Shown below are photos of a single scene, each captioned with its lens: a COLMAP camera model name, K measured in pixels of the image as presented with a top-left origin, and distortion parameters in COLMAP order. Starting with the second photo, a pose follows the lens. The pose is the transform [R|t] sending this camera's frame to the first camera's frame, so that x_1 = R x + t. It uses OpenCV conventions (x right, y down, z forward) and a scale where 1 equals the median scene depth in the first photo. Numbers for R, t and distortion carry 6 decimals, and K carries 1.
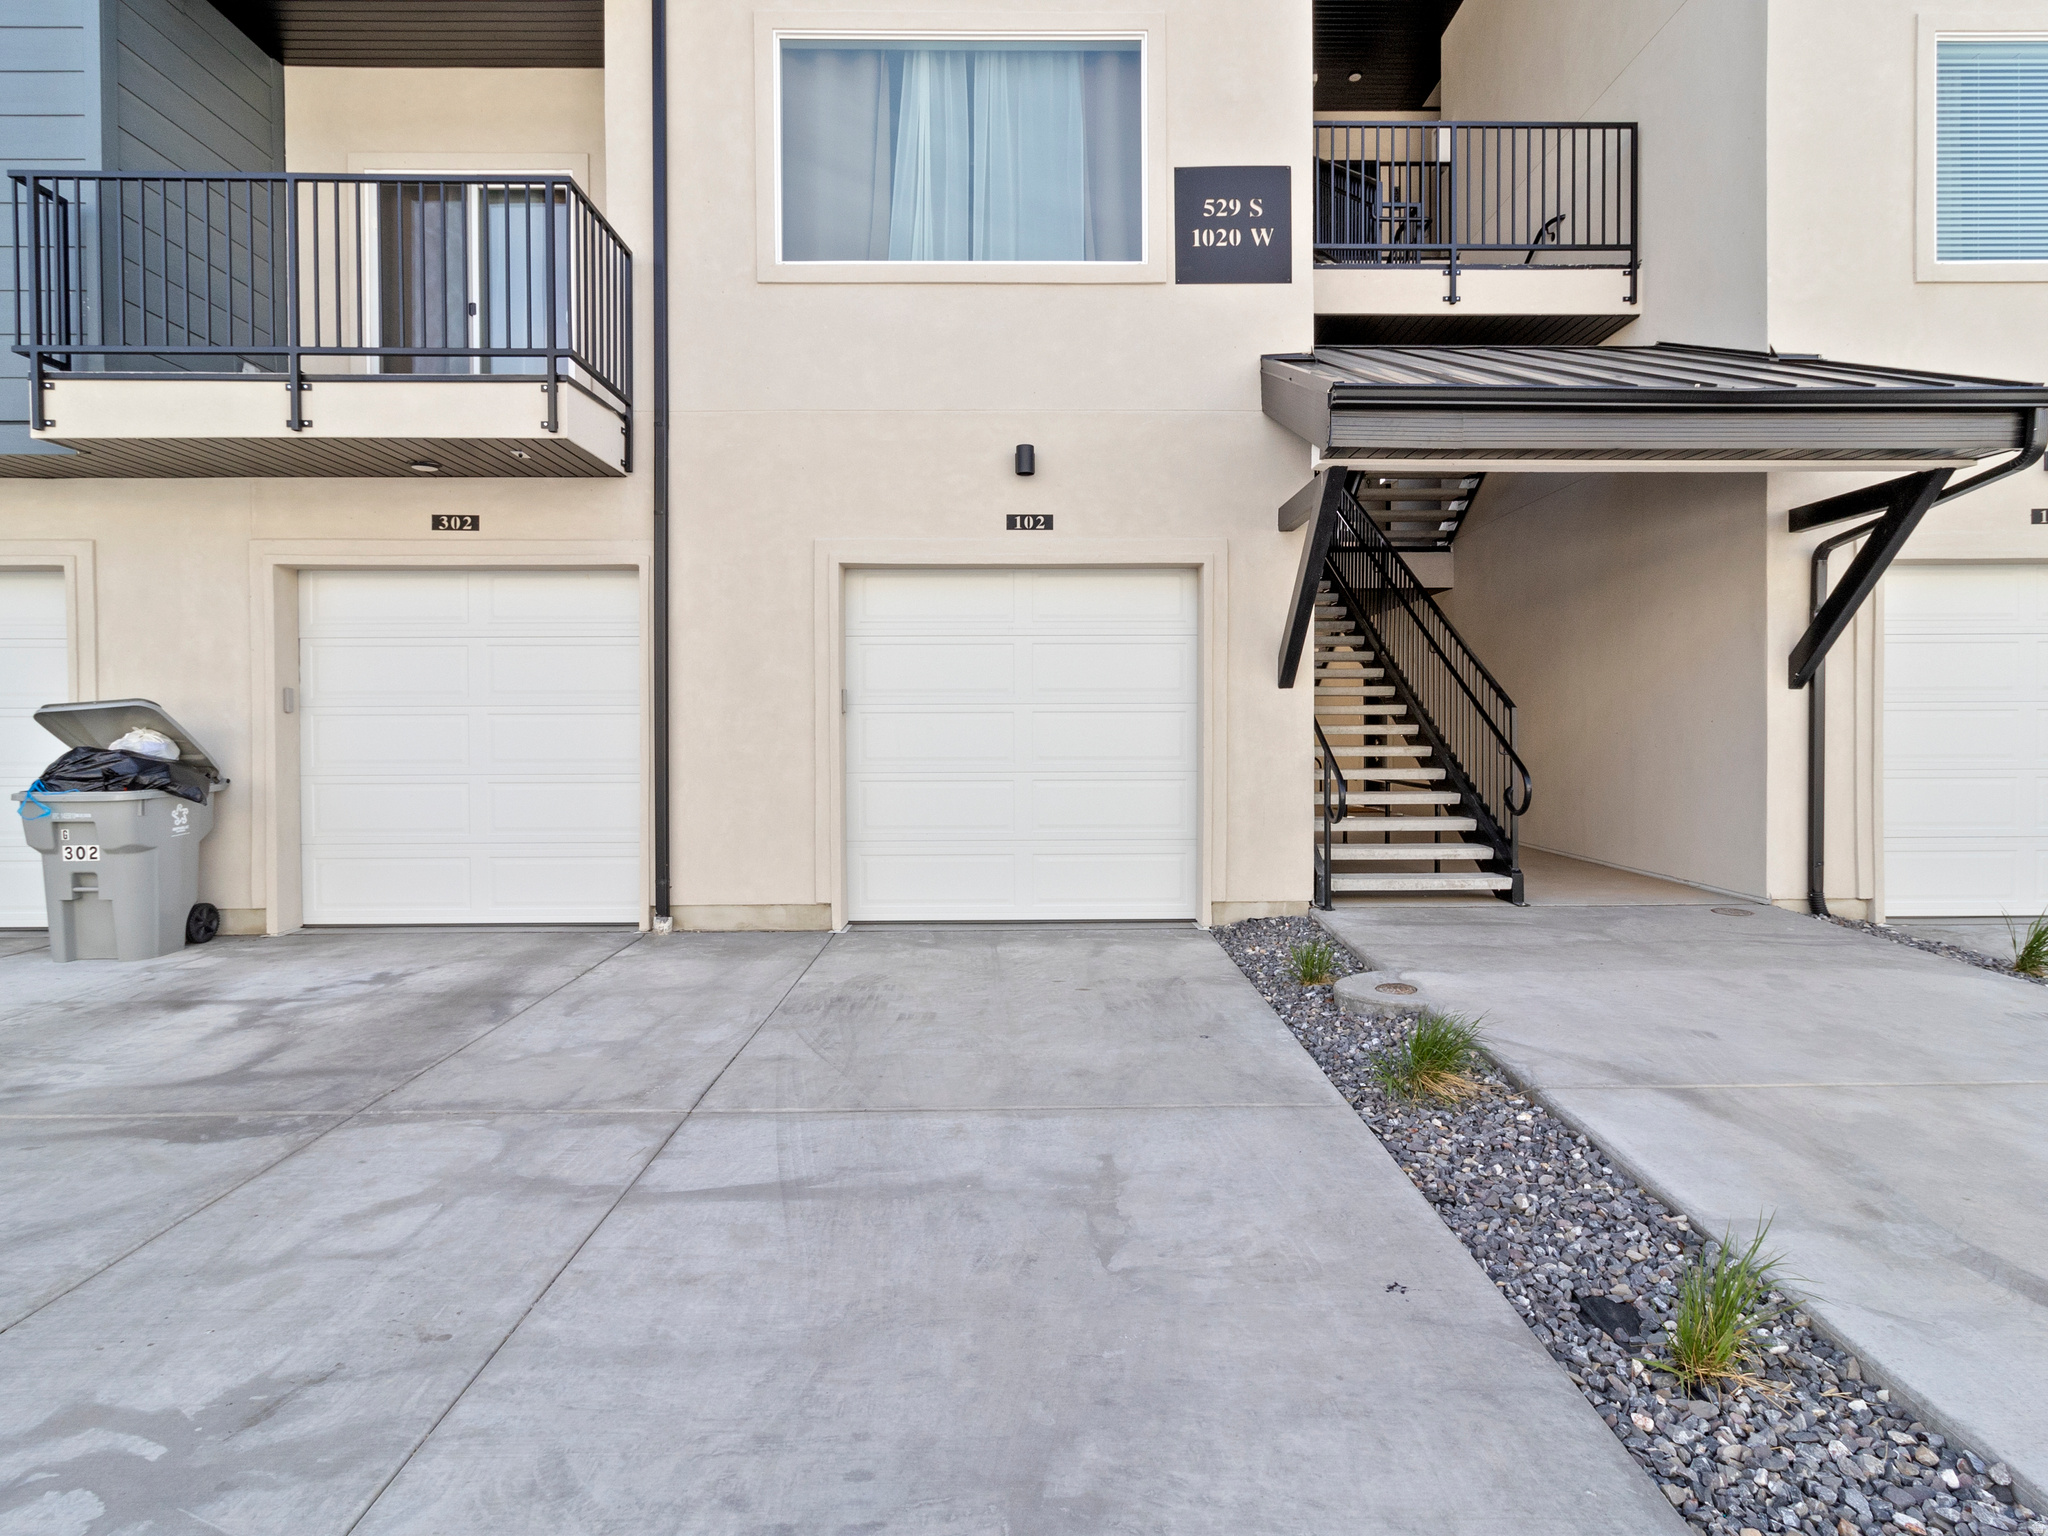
lens RADIAL K [[1048.7, 0, 1023.4], [0, 1048.7, 732.5], [0, 0, 1]] dist [-0.002787, 0.001343]
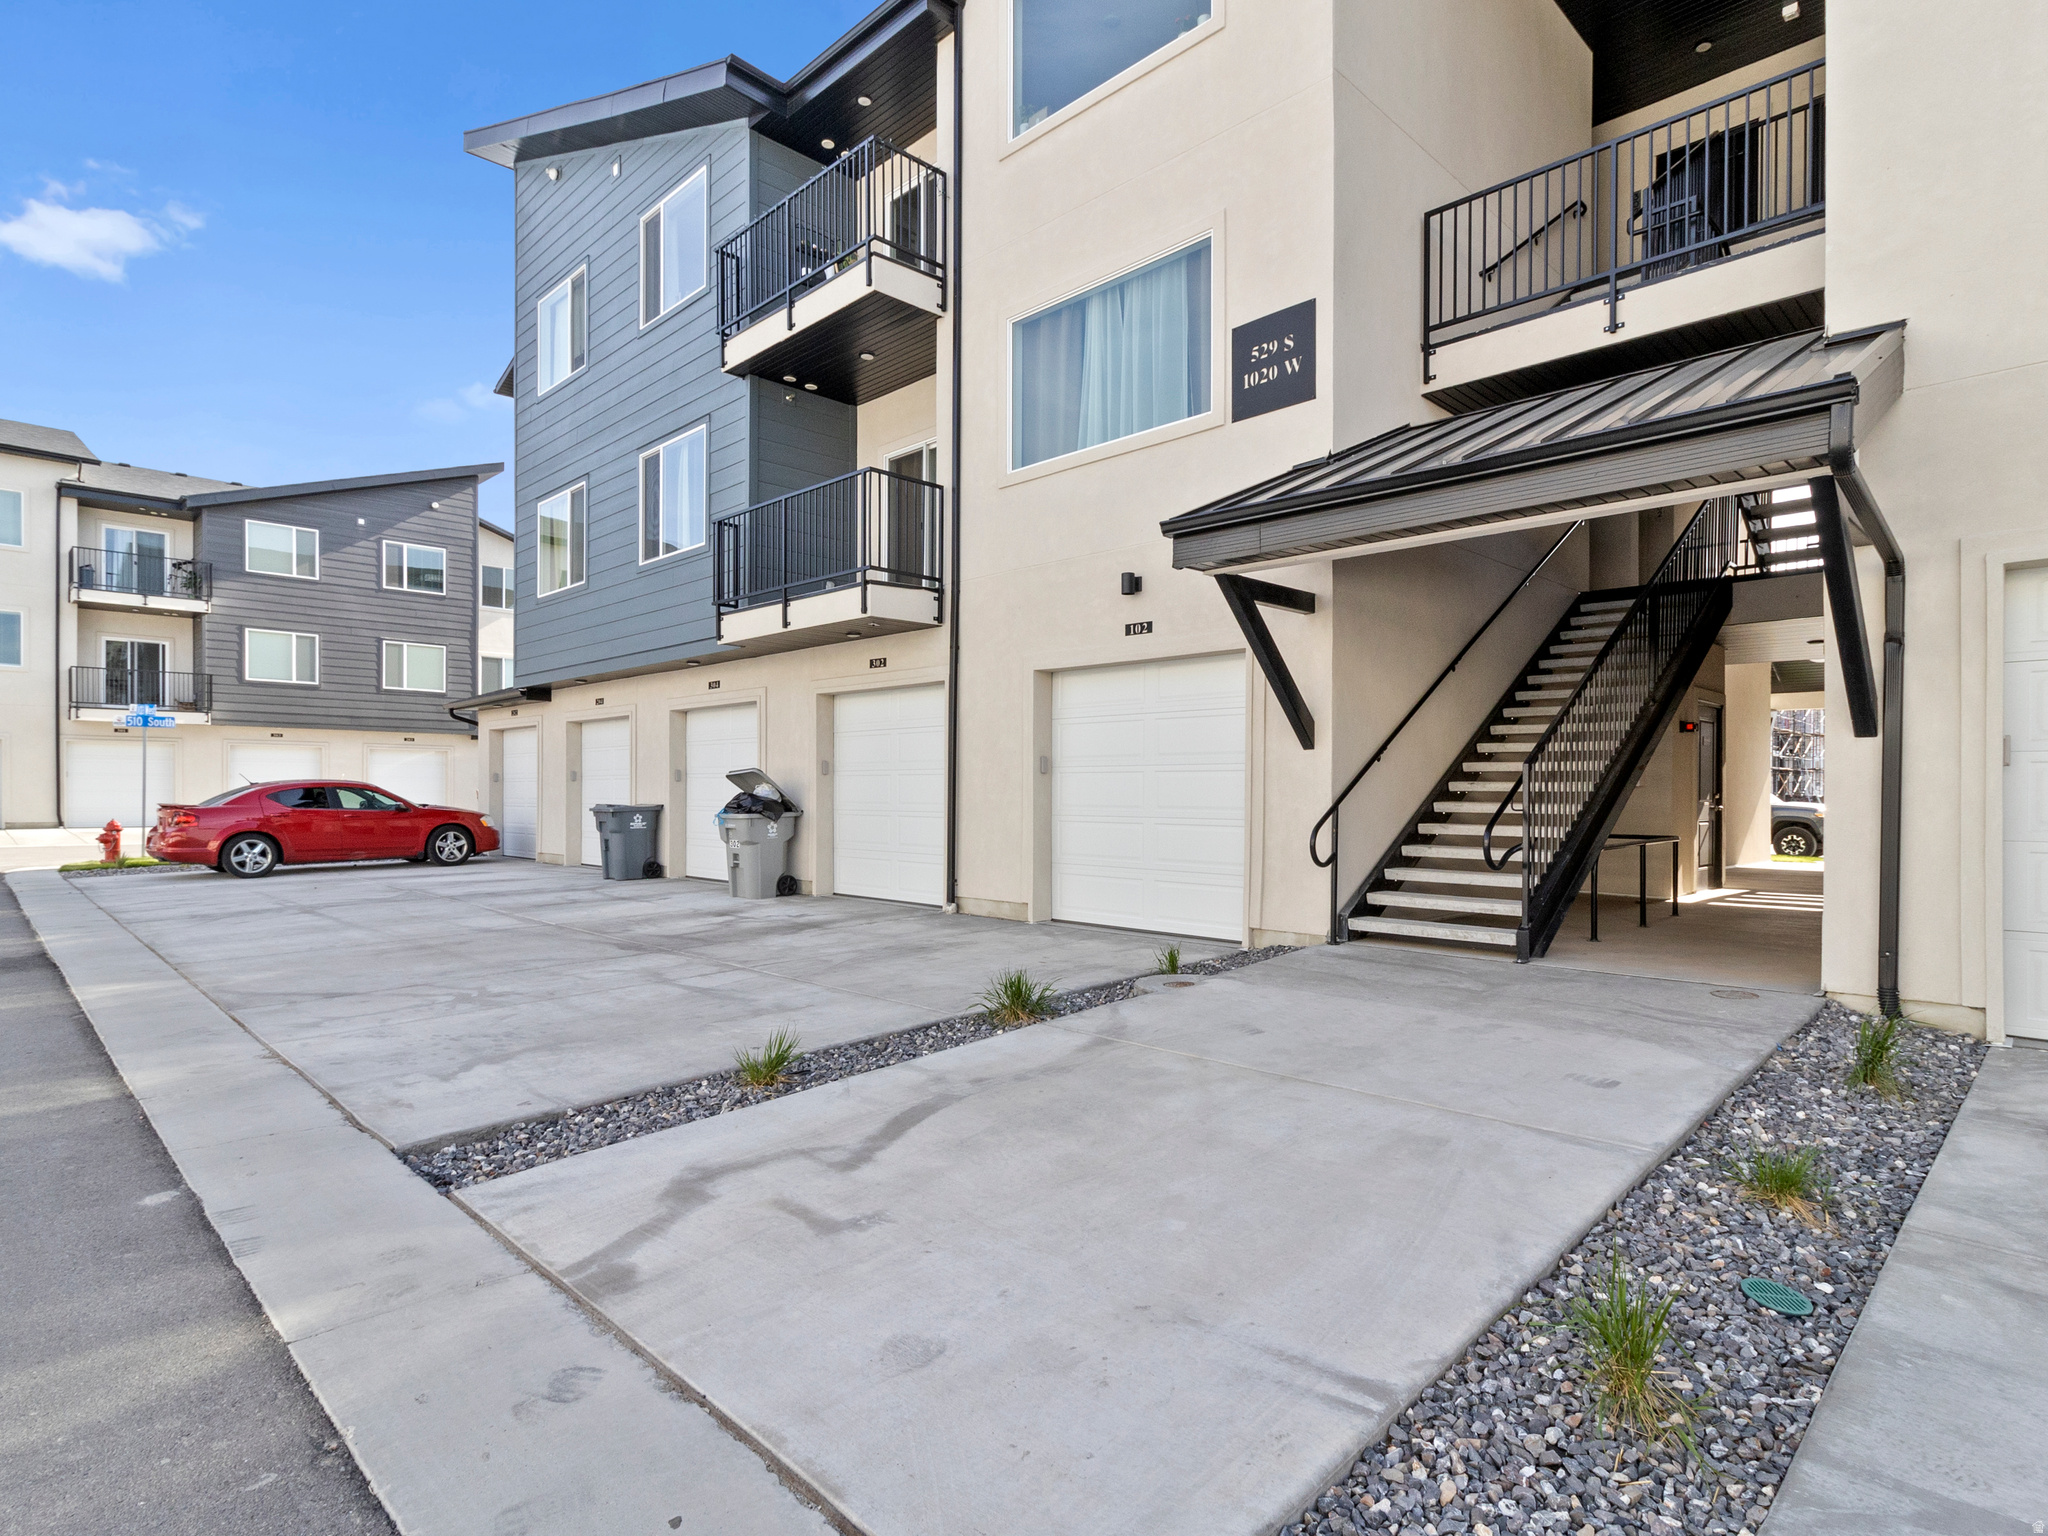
lens RADIAL K [[1048.7, 0, 1021.4], [0, 1048.7, 779.8], [0, 0, 1]] dist [-0.002787, 0.001343]
pose [[0.702173, -0.001348, -0.712005, 0.849492], [-0.008951, 0.999902, -0.010721, 0.006650], [0.711950, 0.013901, 0.702093, -0.035152]]
